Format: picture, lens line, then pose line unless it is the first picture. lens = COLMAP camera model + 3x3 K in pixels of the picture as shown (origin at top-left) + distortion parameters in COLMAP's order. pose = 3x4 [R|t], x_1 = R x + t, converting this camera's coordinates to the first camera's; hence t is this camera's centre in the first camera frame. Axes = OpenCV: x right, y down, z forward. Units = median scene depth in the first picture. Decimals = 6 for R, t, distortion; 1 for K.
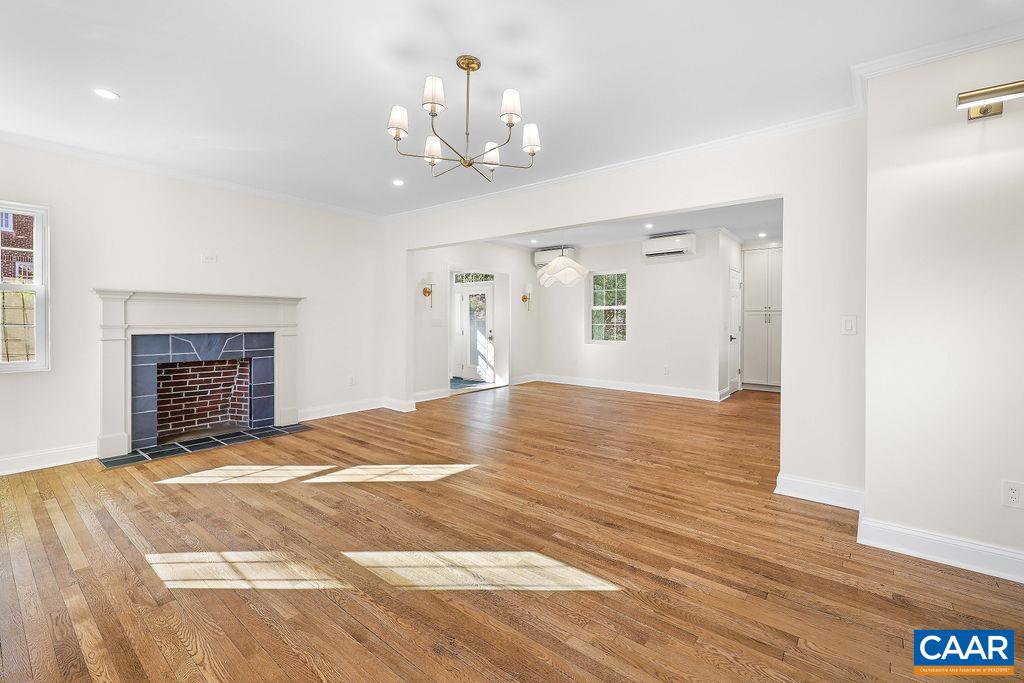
lens RADIAL K [[438.5, 0, 540.5], [0, 438.5, 327.8], [0, 0, 1]] dist [0.000561, -0.000070]
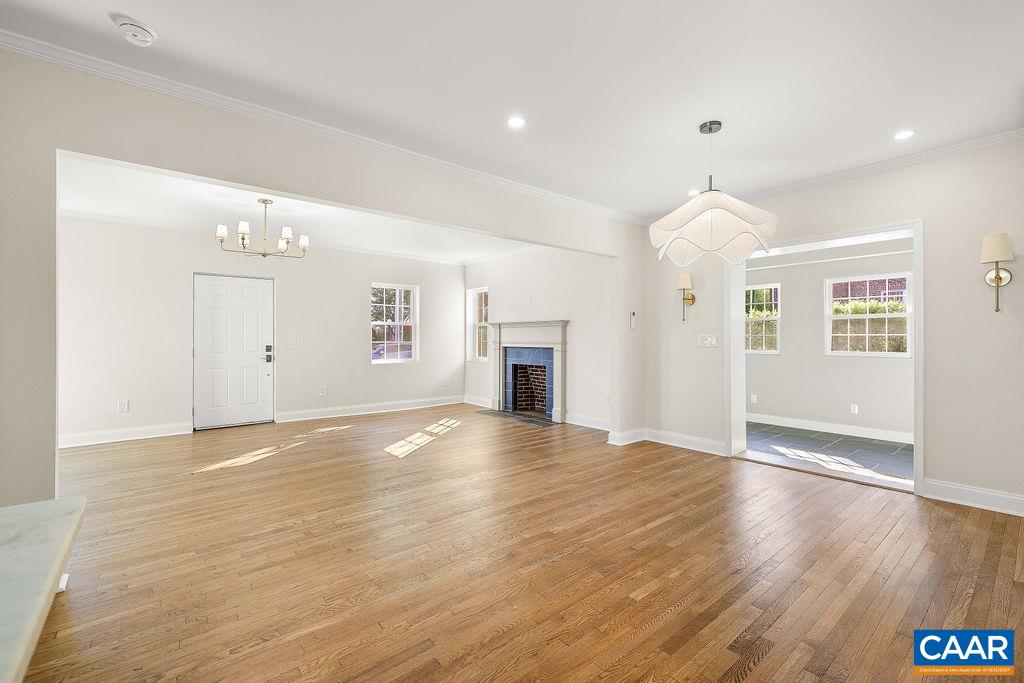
lens RADIAL K [[433.7, 0, 525.3], [0, 433.7, 338.6], [0, 0, 1]] dist [-0.001592, -0.000191]
pose [[-0.206042, -0.004350, -0.978533, 0.992445], [-0.013655, 0.999906, -0.001570, -0.021162], [0.978448, 0.013039, -0.206082, 1.737152]]
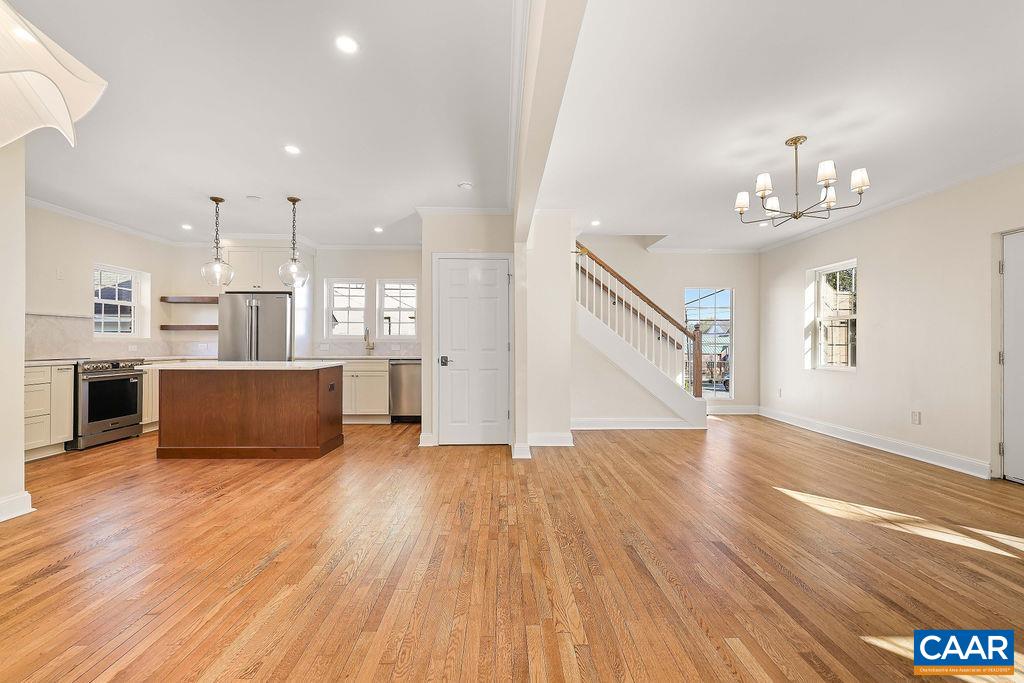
lens RADIAL K [[434.1, 0, 515.2], [0, 434.1, 341.4], [0, 0, 1]] dist [0.001109, 0.000207]
pose [[-0.633279, -0.001470, 0.773922, -0.457449], [0.006489, 0.999953, 0.007210, -0.002690], [-0.773896, 0.009588, -0.633240, 1.760013]]
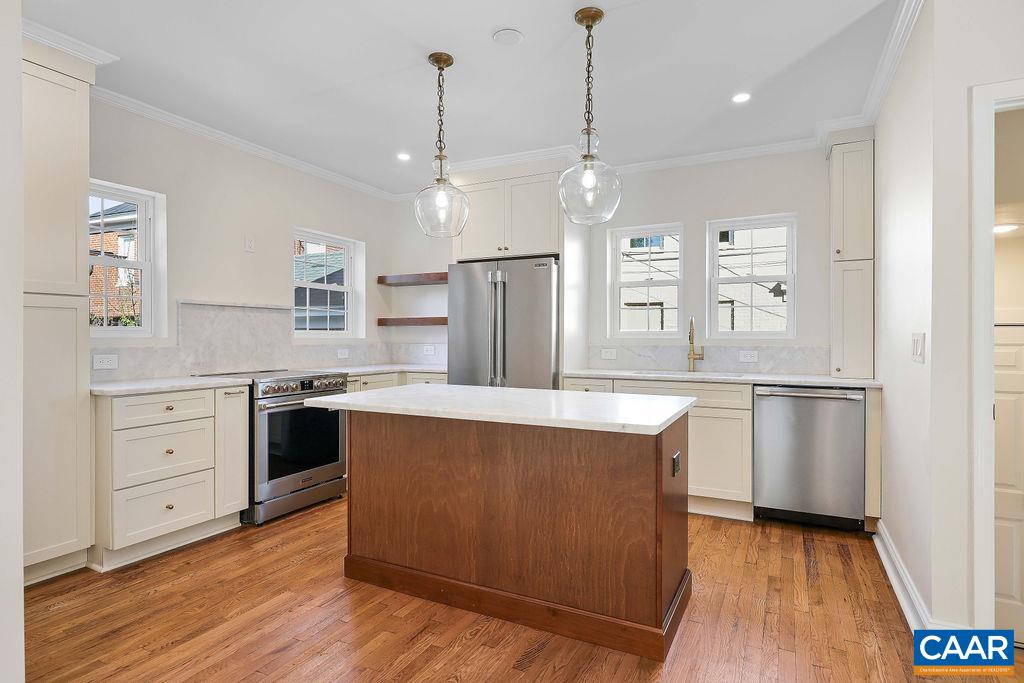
lens RADIAL K [[546.5, 0, 515.7], [0, 546.5, 337.5], [0, 0, 1]] dist [-0.000012, -0.000039]
pose [[-0.196293, -0.003688, 0.980538, 0.317929], [0.011501, 0.999915, 0.006063, -0.019963], [-0.980478, 0.012468, -0.196234, 1.676119]]
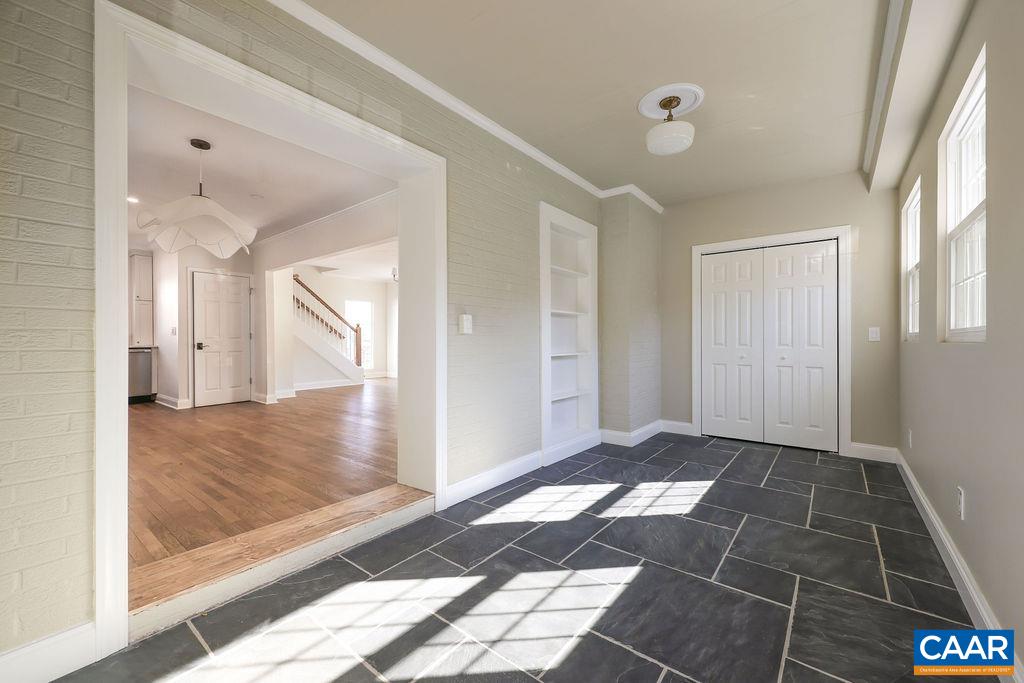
lens RADIAL K [[420.0, 0, 515.3], [0, 420.0, 335.9], [0, 0, 1]] dist [0.001854, -0.000087]
pose [[-0.999890, -0.008051, -0.012433, -0.618376], [-0.008229, 0.999863, 0.014343, -0.019803], [0.012316, 0.014443, -0.999820, 2.967359]]
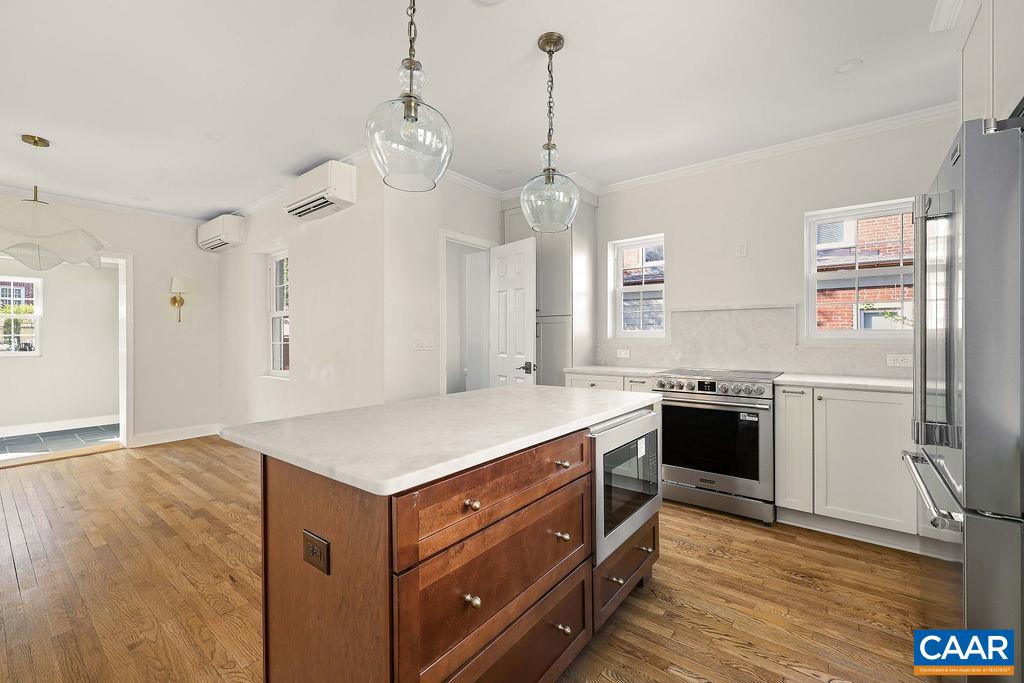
lens RADIAL K [[420.0, 0, 515.3], [0, 420.0, 335.9], [0, 0, 1]] dist [0.001854, -0.000087]
pose [[0.999976, -0.006719, -0.001832, 1.096912], [0.006689, 0.999853, -0.015782, -0.012162], [0.001938, 0.015769, 0.999874, 1.030109]]
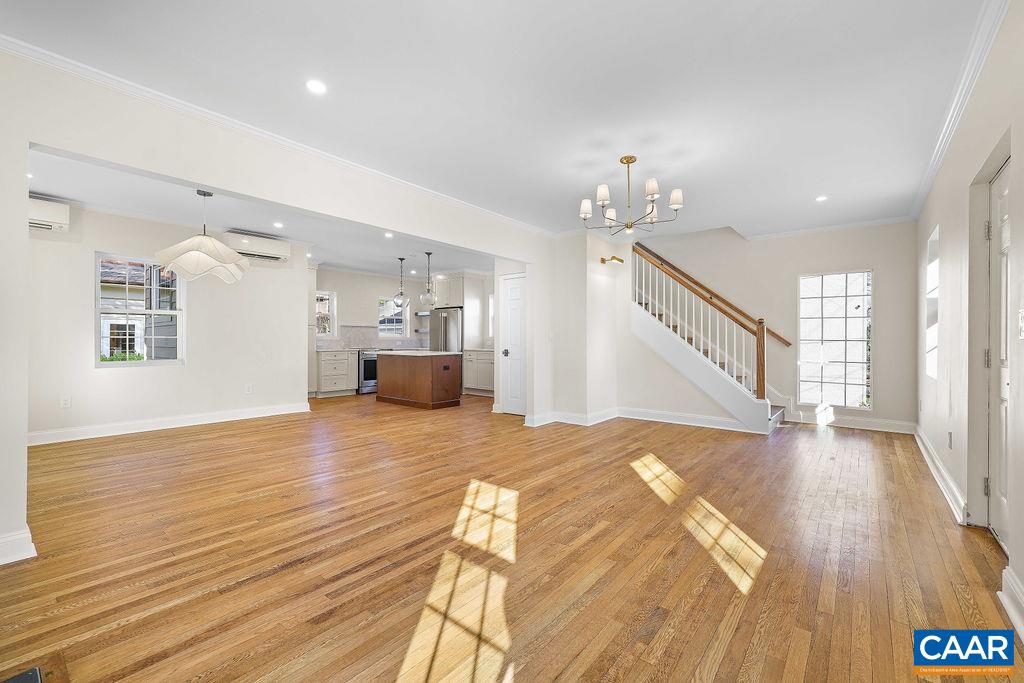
lens RADIAL K [[434.1, 0, 515.2], [0, 434.1, 341.4], [0, 0, 1]] dist [0.001109, 0.000207]
pose [[0.026720, -0.006138, 0.999624, -1.174177], [0.012686, 0.999903, 0.005801, 0.007141], [-0.999562, 0.012526, 0.026795, 0.950728]]
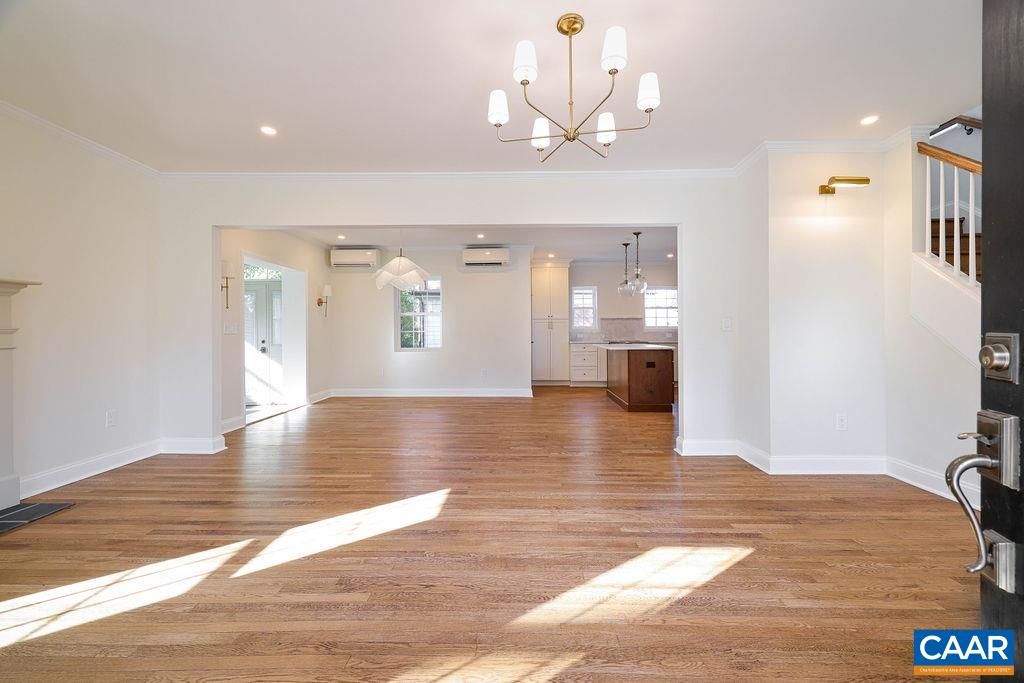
lens RADIAL K [[420.0, 0, 515.3], [0, 420.0, 335.9], [0, 0, 1]] dist [0.001854, -0.000087]
pose [[0.806977, -0.011299, 0.590475, -0.536222], [0.016105, 0.999866, -0.002877, 0.020424], [-0.590363, 0.011831, 0.807051, 0.270539]]
